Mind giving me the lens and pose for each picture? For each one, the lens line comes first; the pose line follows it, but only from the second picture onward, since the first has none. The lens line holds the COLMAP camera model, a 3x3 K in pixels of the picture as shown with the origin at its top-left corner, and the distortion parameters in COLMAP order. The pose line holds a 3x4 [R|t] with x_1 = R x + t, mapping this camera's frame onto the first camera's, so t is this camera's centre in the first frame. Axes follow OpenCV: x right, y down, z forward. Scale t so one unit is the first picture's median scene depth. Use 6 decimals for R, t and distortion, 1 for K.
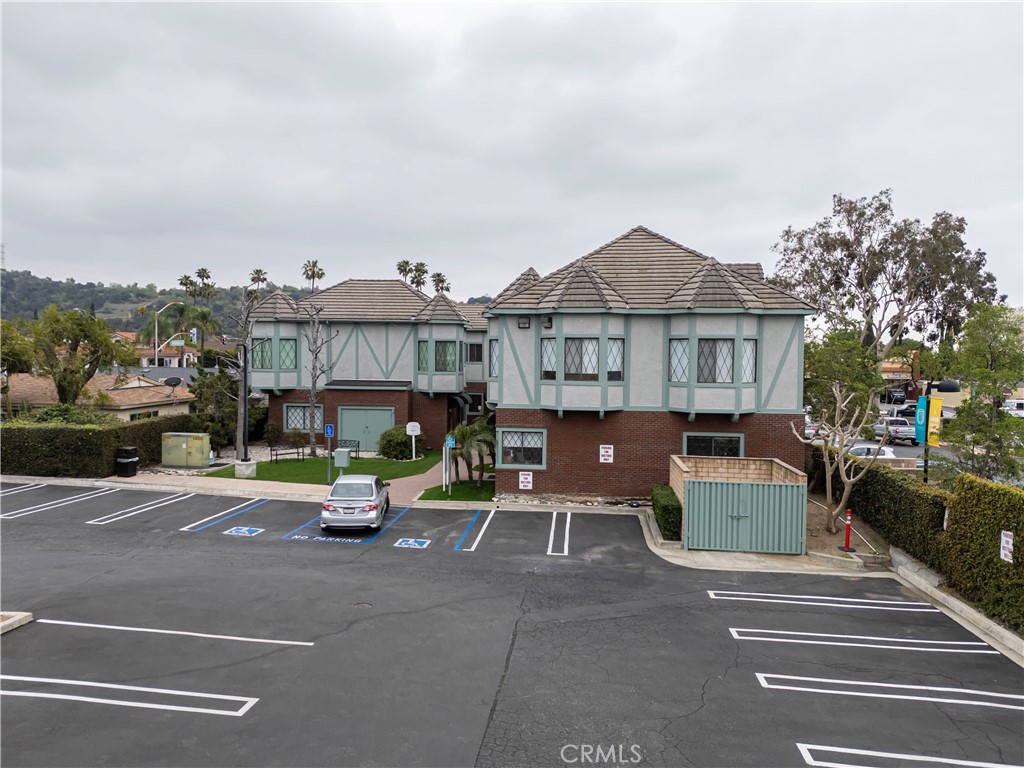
lens RADIAL K [[758.9, 0, 509.9], [0, 758.9, 384.0], [0, 0, 1]] dist [0.067718, -0.060057]
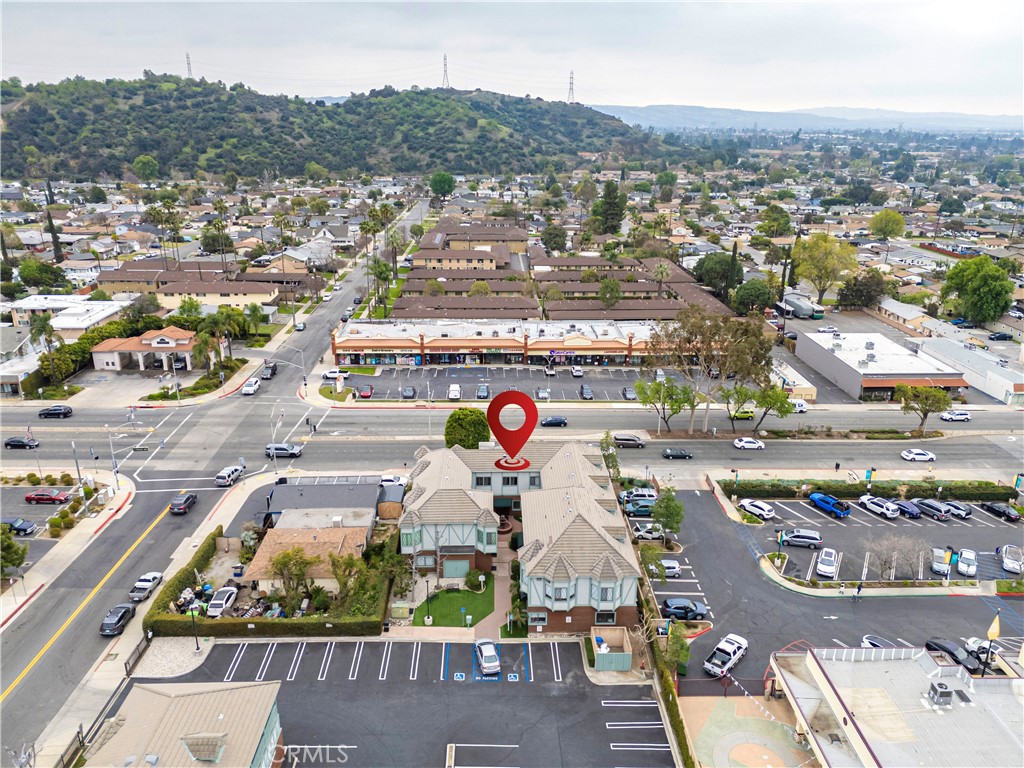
lens RADIAL K [[758.9, 0, 511.0], [0, 758.9, 385.4], [0, 0, 1]] dist [0.067718, -0.060057]
pose [[0.991958, -0.044620, 0.118441, -0.458034], [0.007820, 0.955616, 0.294511, -1.896032], [-0.126325, -0.291216, 0.948280, -1.686012]]
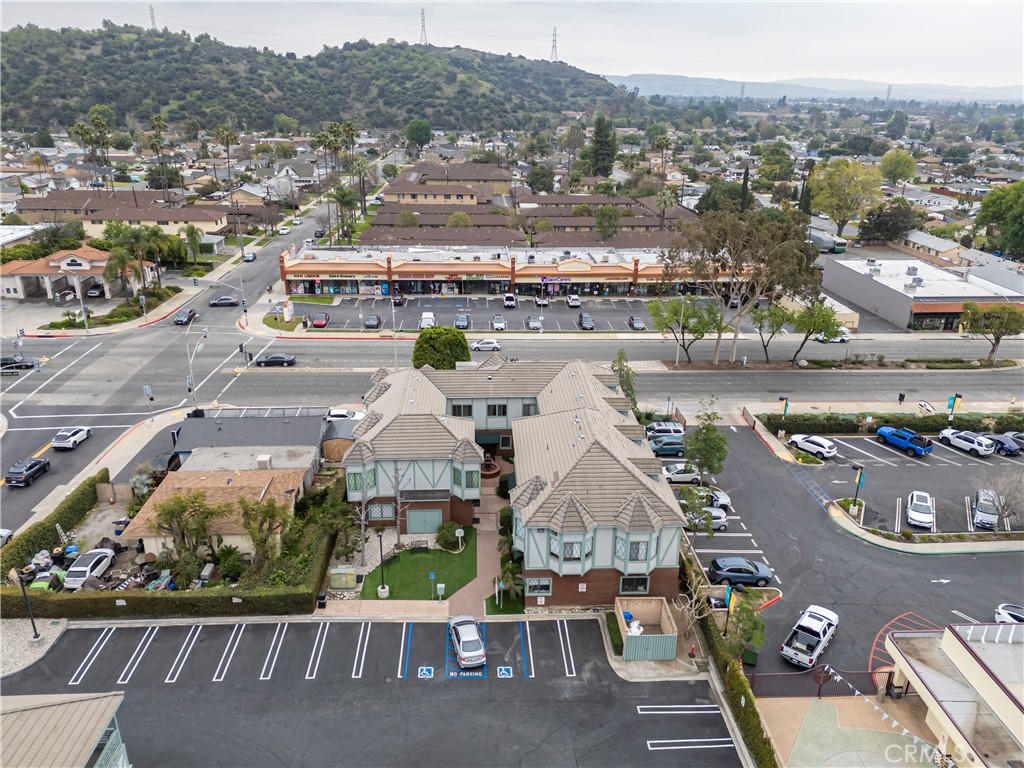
lens RADIAL K [[758.9, 0, 514.4], [0, 758.9, 386.2], [0, 0, 1]] dist [0.067718, -0.060057]
pose [[0.988097, -0.052379, 0.144643, -0.370981], [0.002130, 0.944817, 0.327592, -1.274142], [-0.153820, -0.323384, 0.933682, -0.789478]]
